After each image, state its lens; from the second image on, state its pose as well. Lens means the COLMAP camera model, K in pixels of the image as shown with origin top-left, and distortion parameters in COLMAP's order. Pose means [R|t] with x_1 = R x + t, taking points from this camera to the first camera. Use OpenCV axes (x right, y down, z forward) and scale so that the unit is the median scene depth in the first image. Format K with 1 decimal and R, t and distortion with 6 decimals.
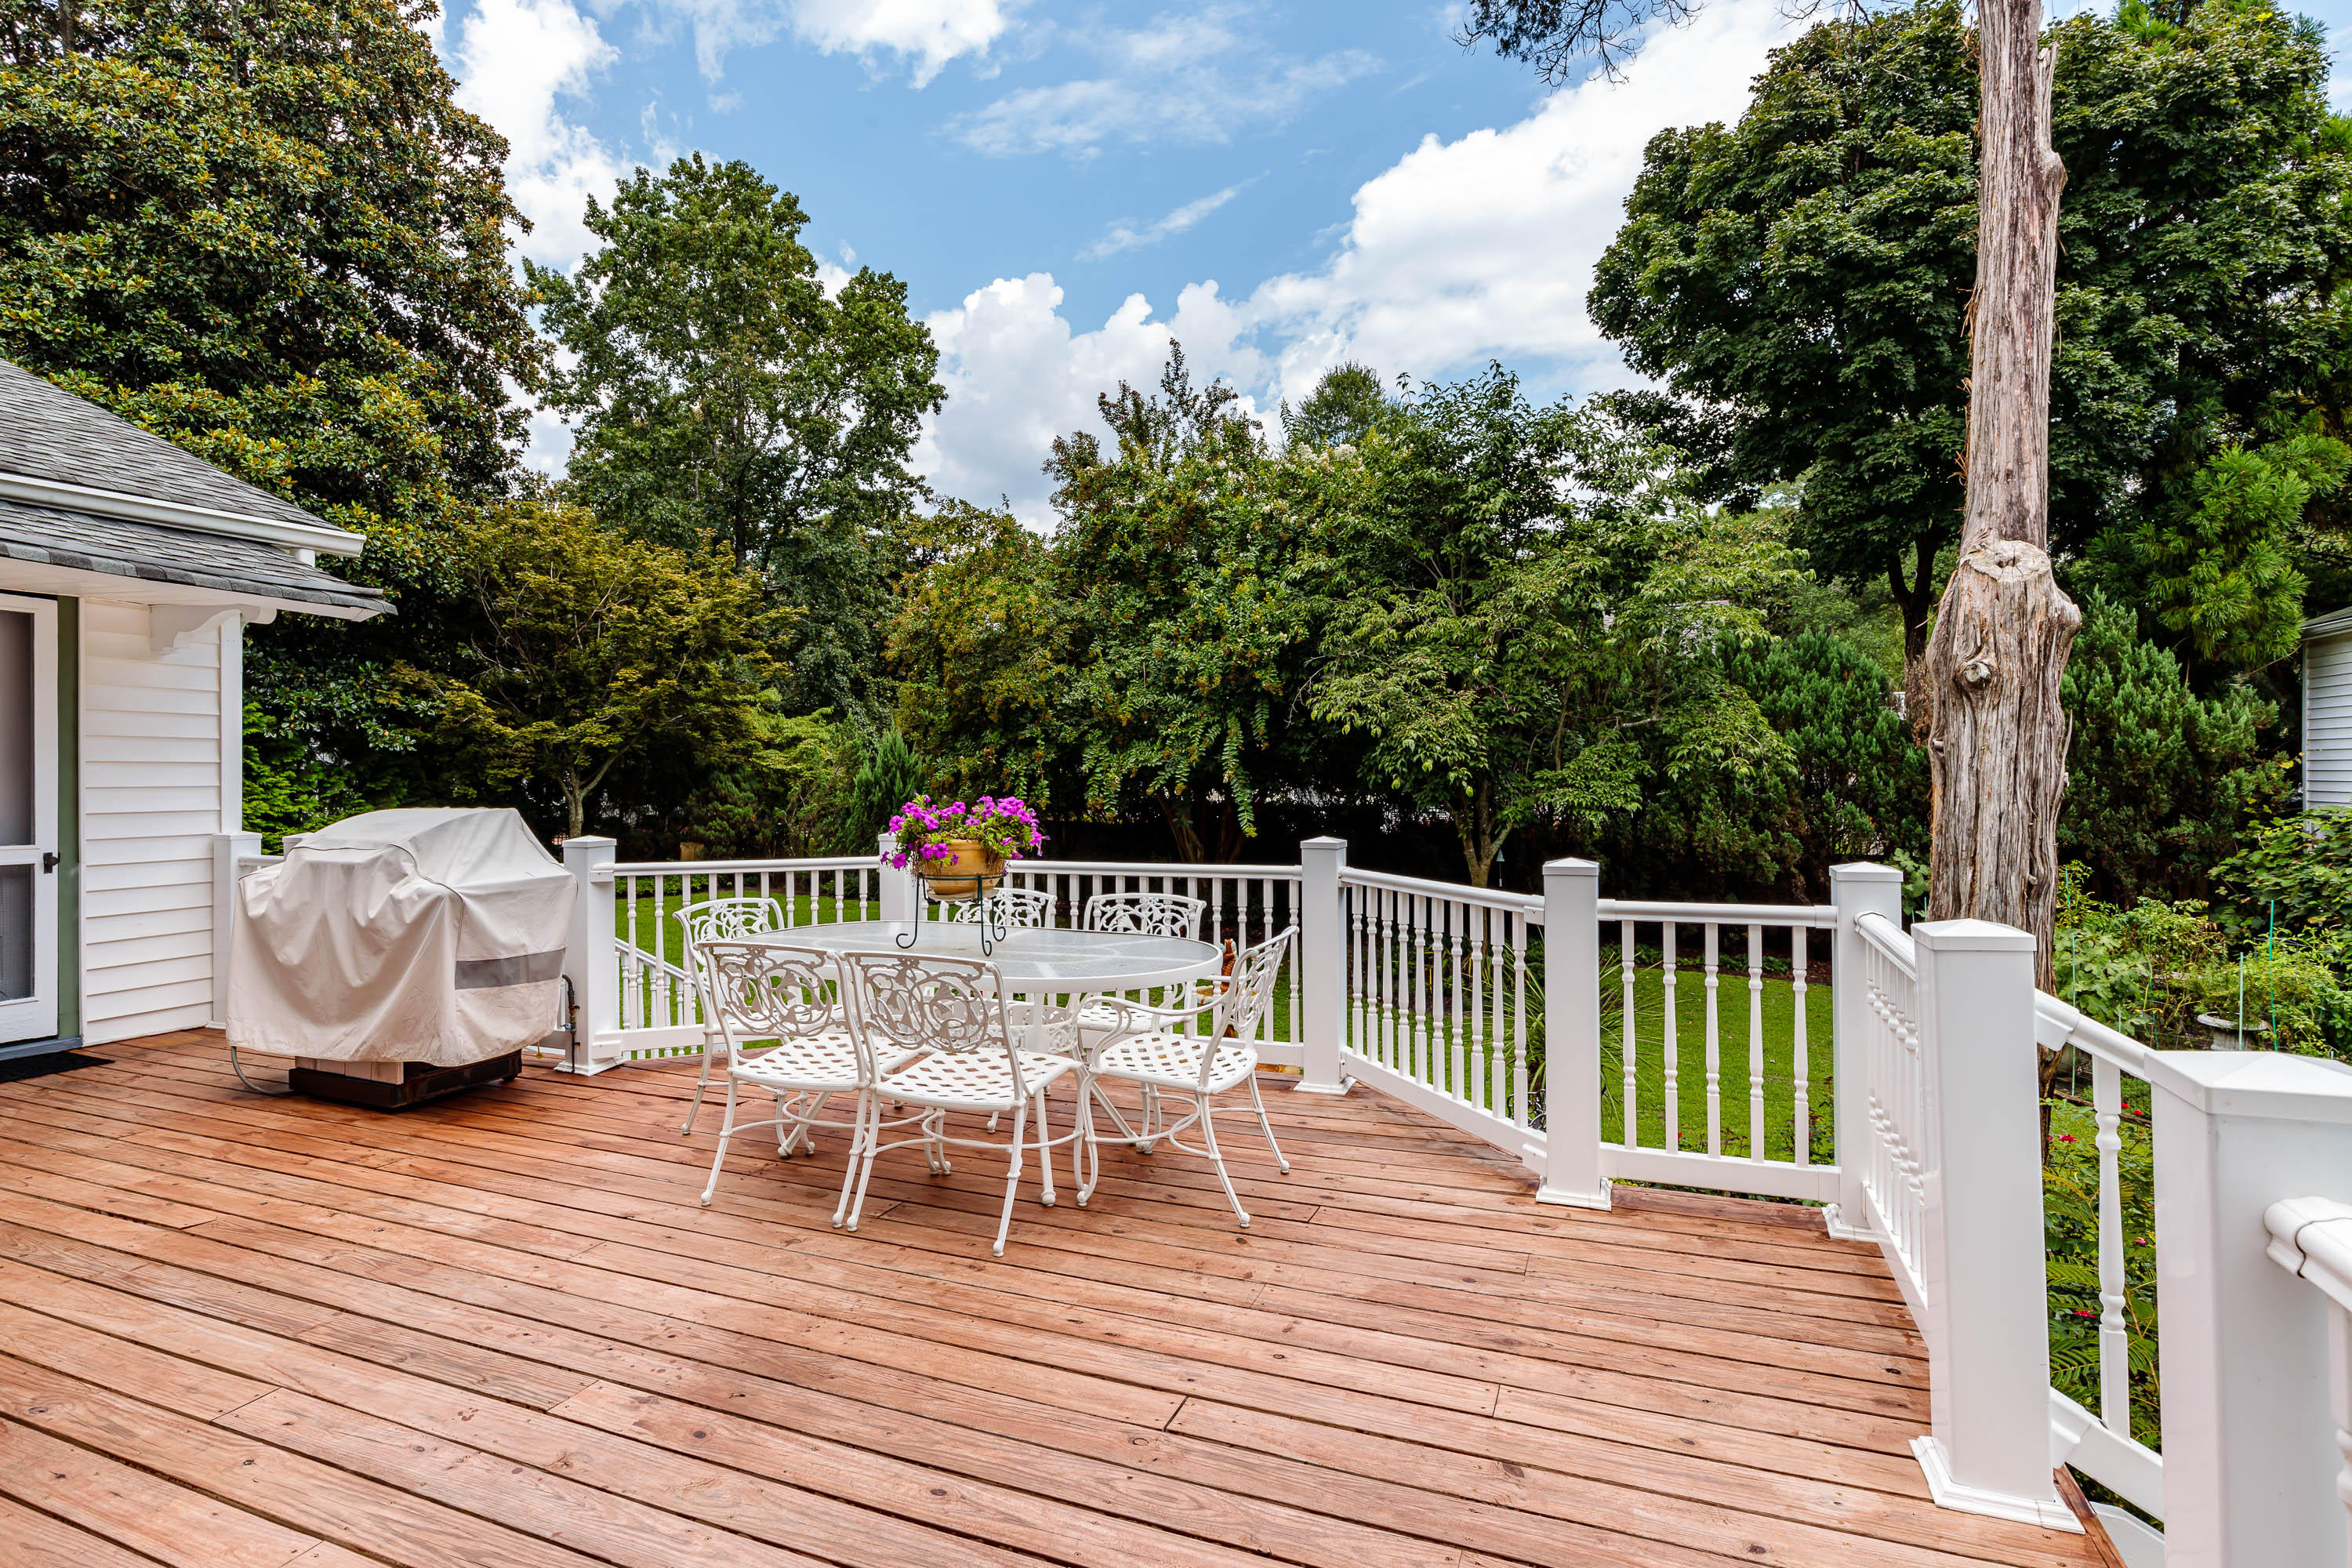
lens RADIAL K [[1230.3, 0, 1174.8], [0, 1230.3, 772.9], [0, 0, 1]] dist [0.000258, 0.000117]
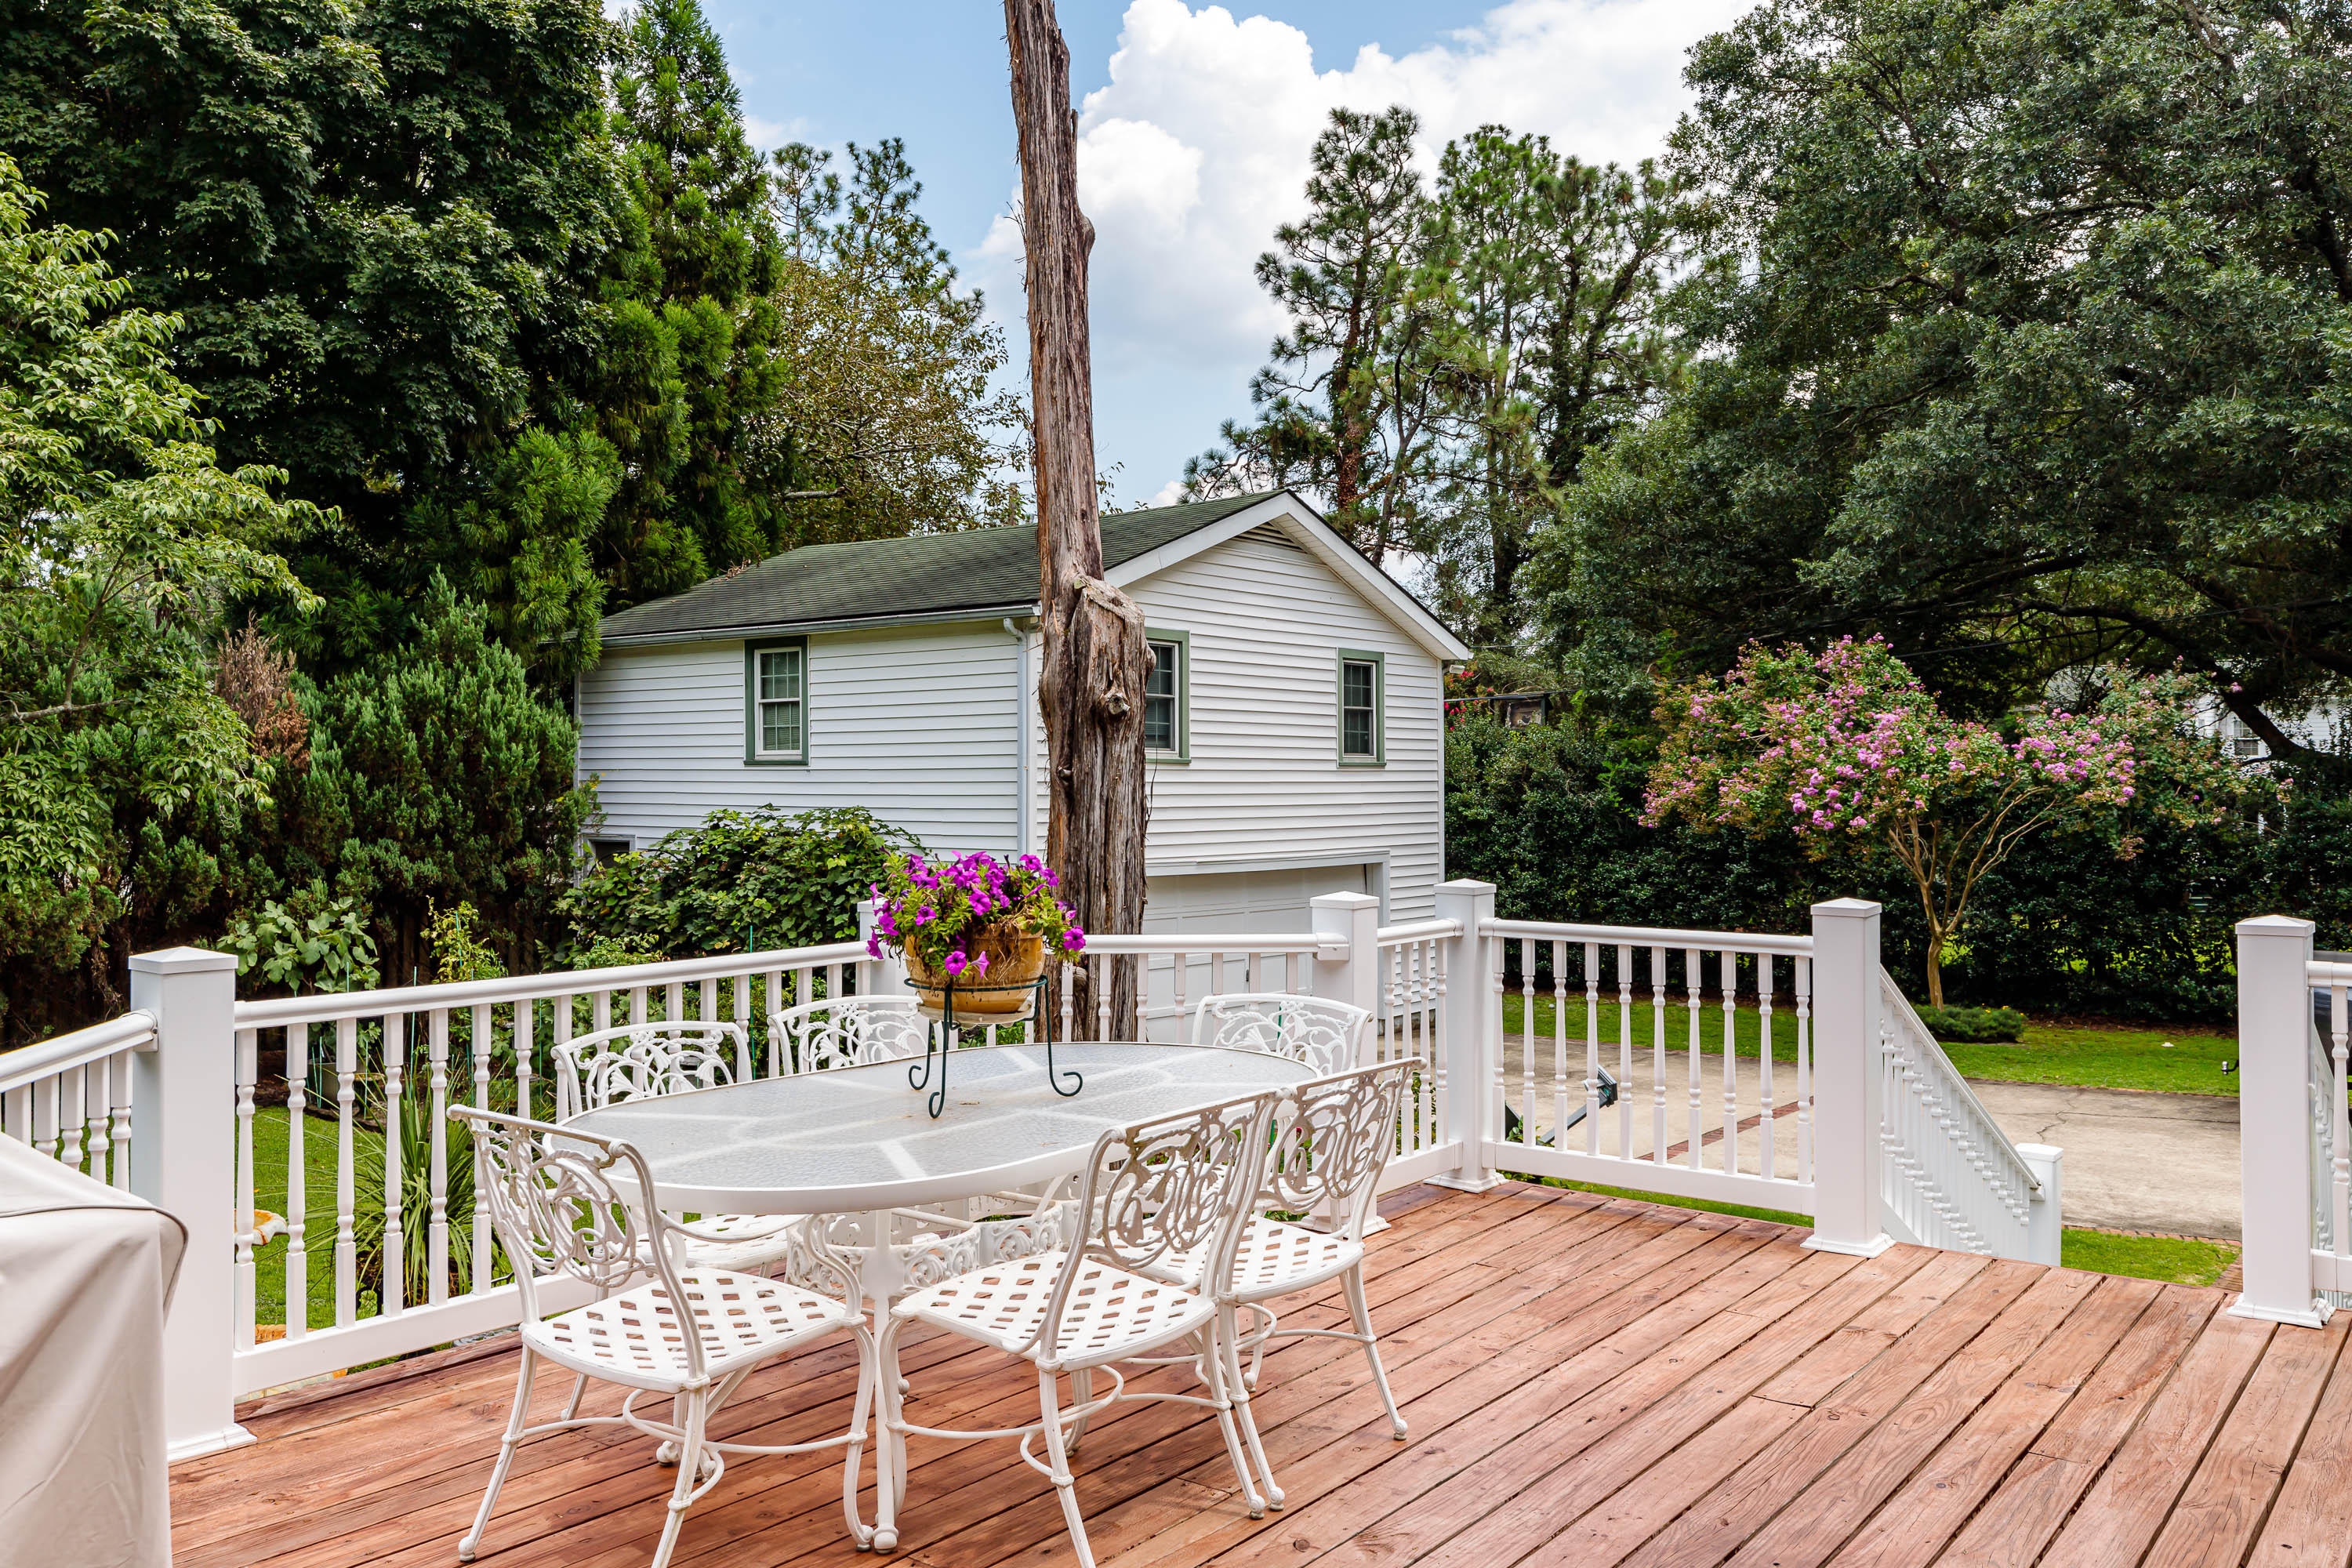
lens RADIAL K [[1867.6, 0, 1176.9], [0, 1867.6, 784.8], [0, 0, 1]] dist [0.005163, 0.001499]
pose [[0.242092, 0.001852, 0.970251, -1.348205], [-0.000755, 0.999998, -0.001720, -0.018057], [-0.970253, -0.000316, 0.242093, 0.869270]]
